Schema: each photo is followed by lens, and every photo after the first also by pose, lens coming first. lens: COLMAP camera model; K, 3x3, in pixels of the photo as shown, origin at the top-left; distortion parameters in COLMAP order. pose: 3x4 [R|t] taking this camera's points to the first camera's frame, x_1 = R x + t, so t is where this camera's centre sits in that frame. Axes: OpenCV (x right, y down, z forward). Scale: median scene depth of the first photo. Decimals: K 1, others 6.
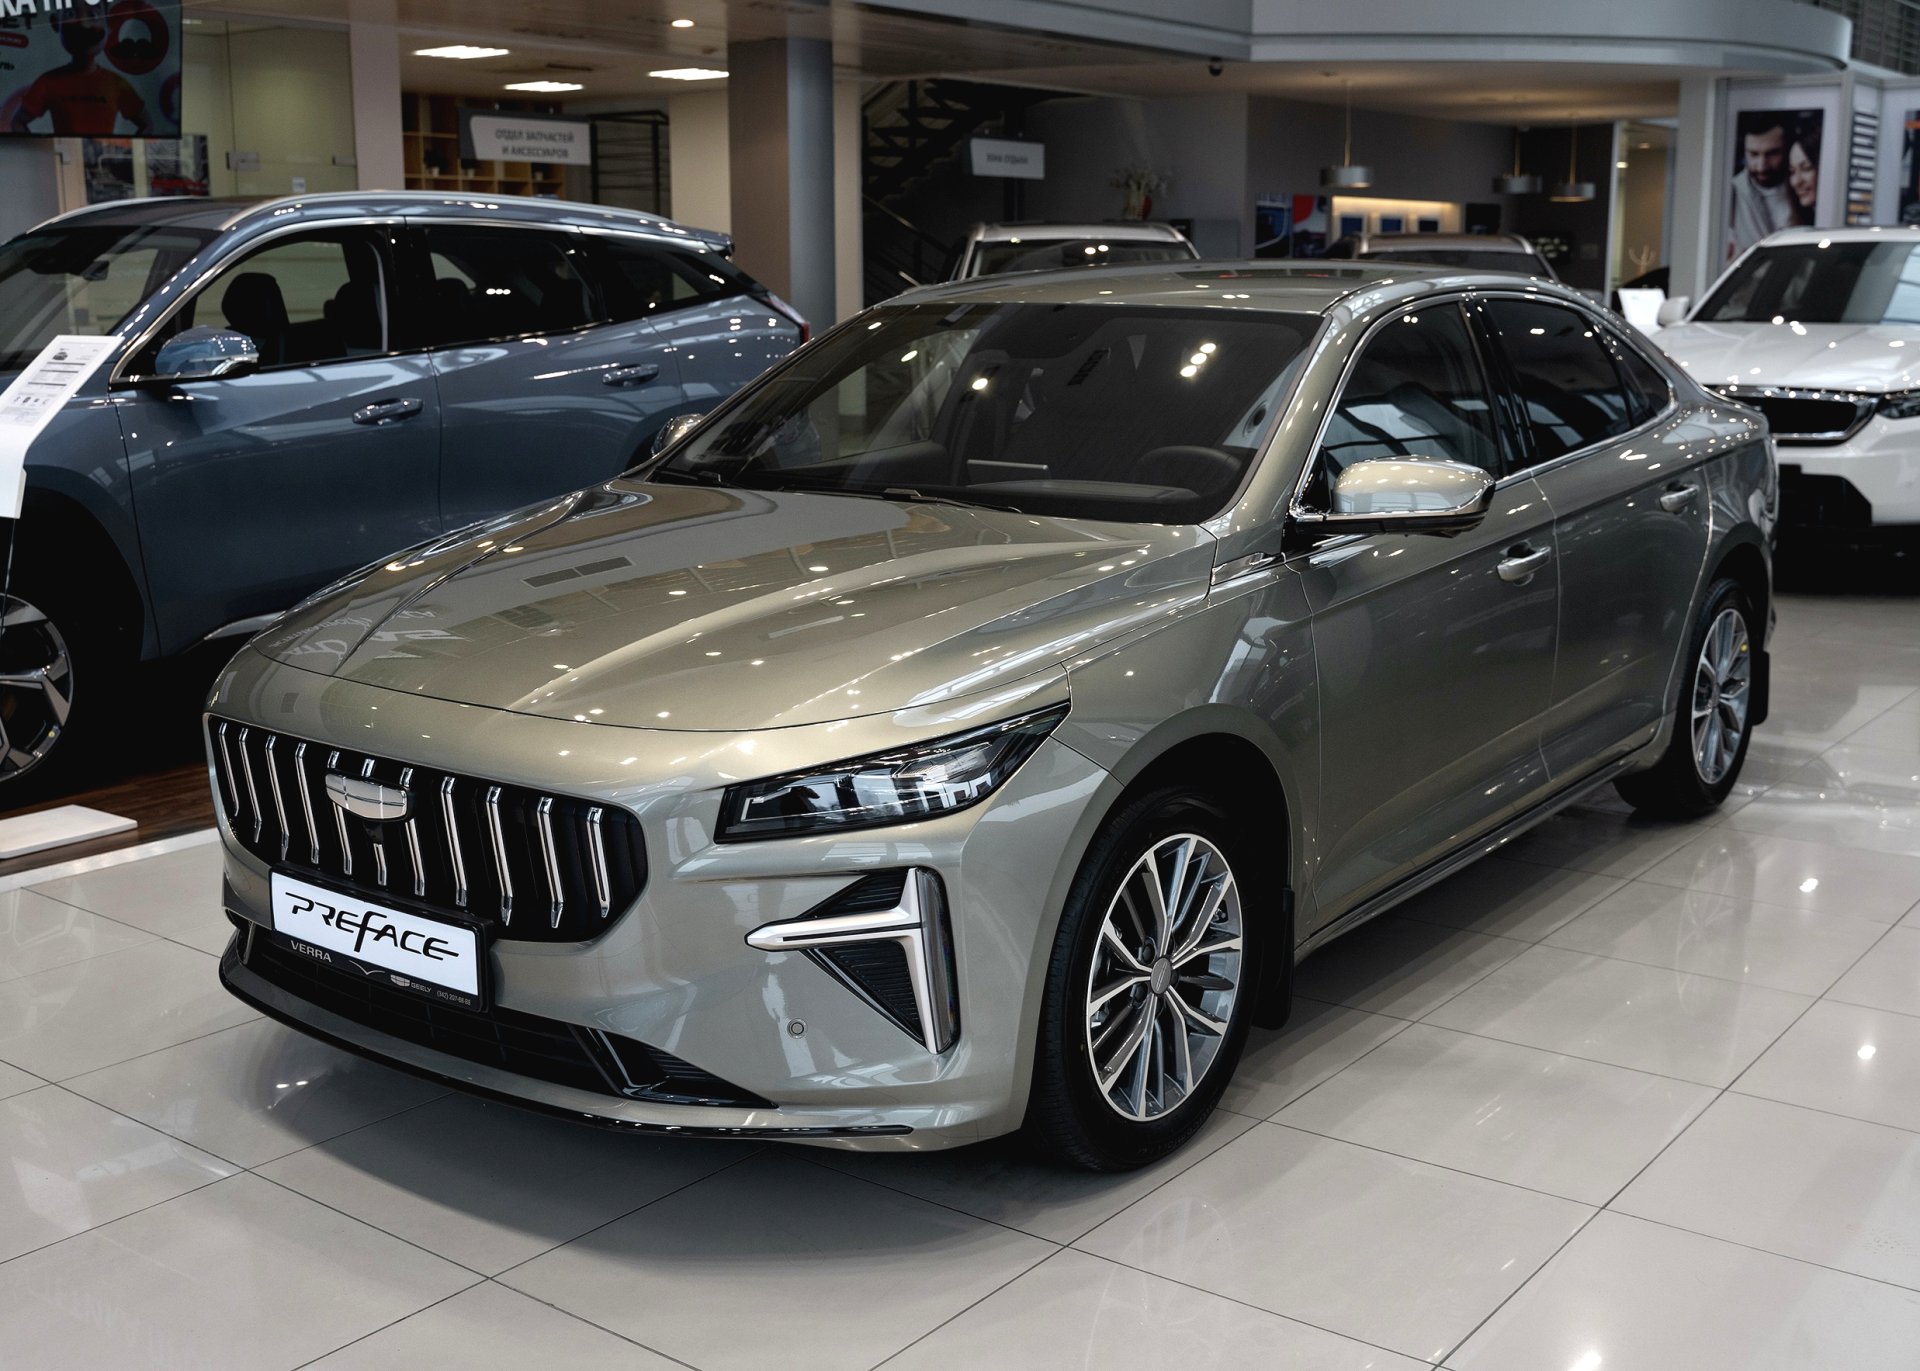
lens RADIAL K [[2060.4, 0, 964.1], [0, 2060.4, 685.2], [0, 0, 1]] dist [-0.030372, 0.000000]
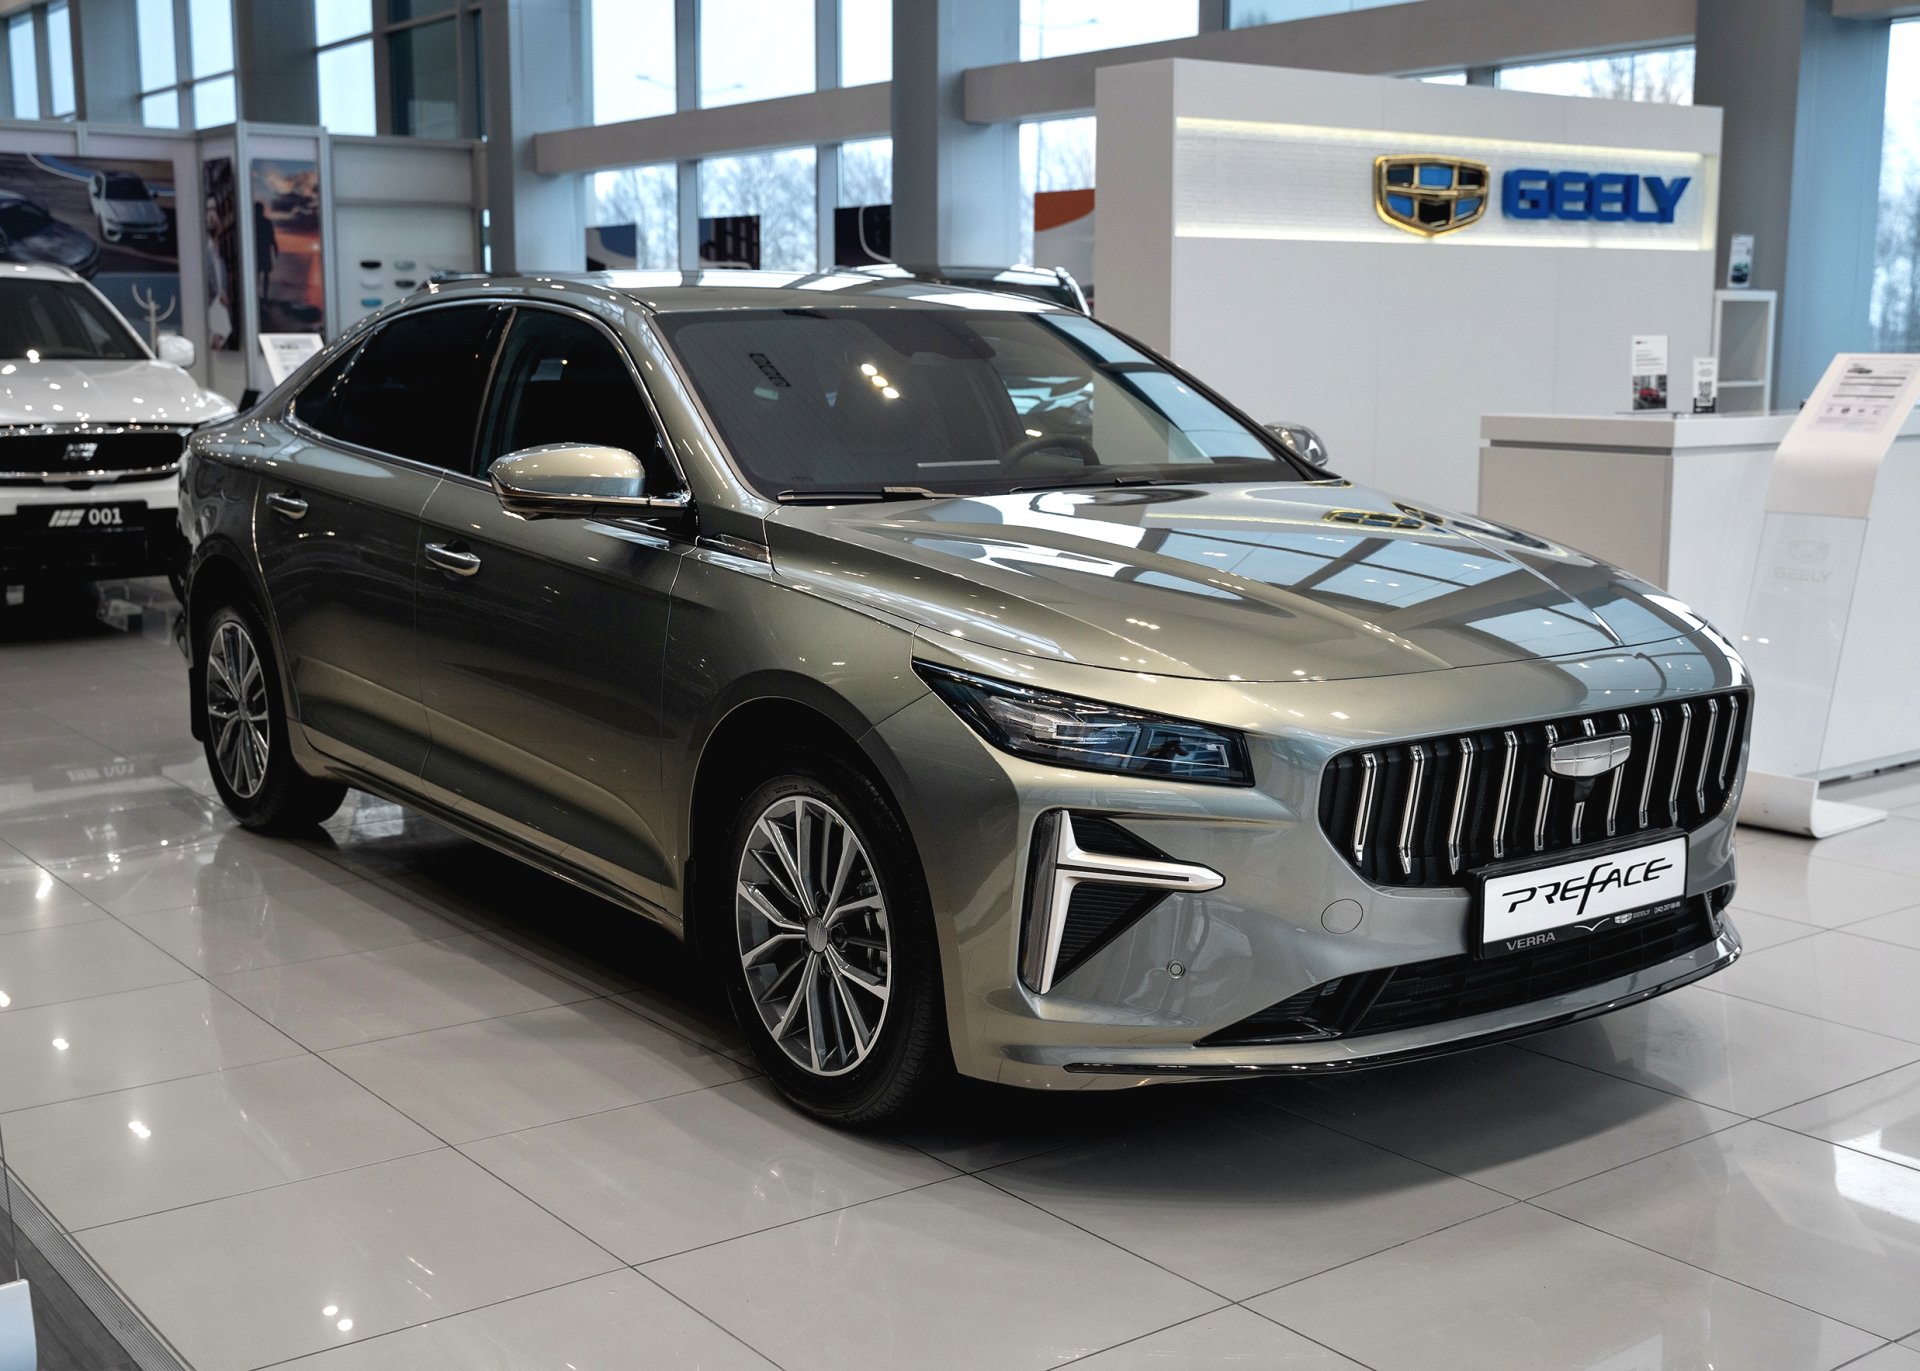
lens RADIAL K [[2169.4, 0, 964.9], [0, 2169.4, 688.2], [0, 0, 1]] dist [-0.013138, 0.000000]
pose [[0.274190, -0.152427, 0.949519, -1.391201], [0.185971, 0.977125, 0.103156, -0.147398], [-0.943523, 0.148298, 0.296264, 0.963642]]
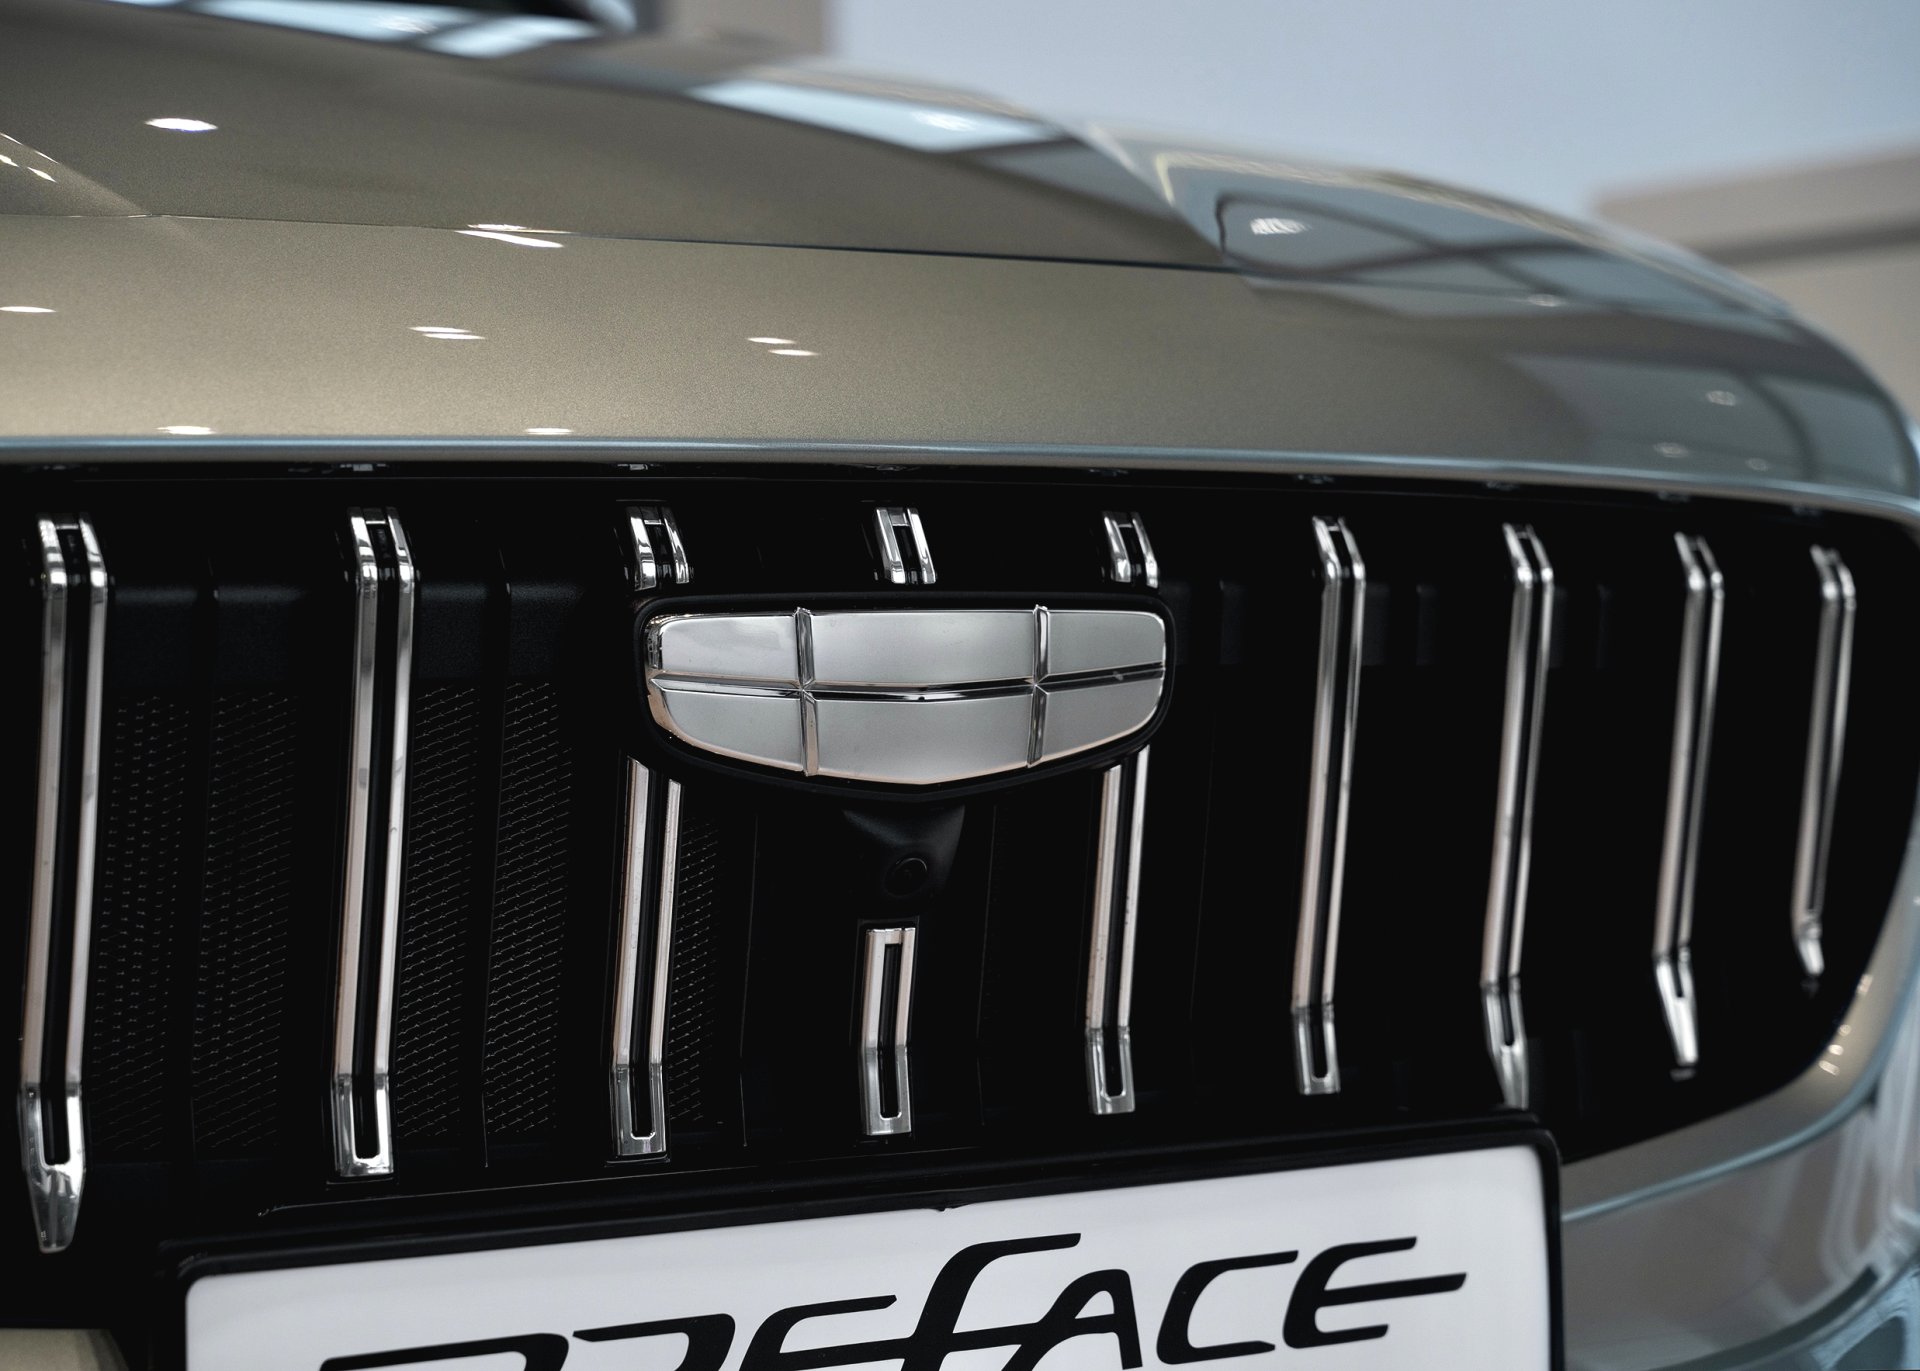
lens RADIAL K [[4280.0, 0, 961.6], [0, 4280.0, 686.9], [0, 0, 1]] dist [0.381516, 0.000000]
pose [[0.310920, -0.014560, 0.950325, -0.695070], [0.198348, 0.978861, -0.049896, 0.076811], [-0.929509, 0.204008, 0.307235, 0.858202]]
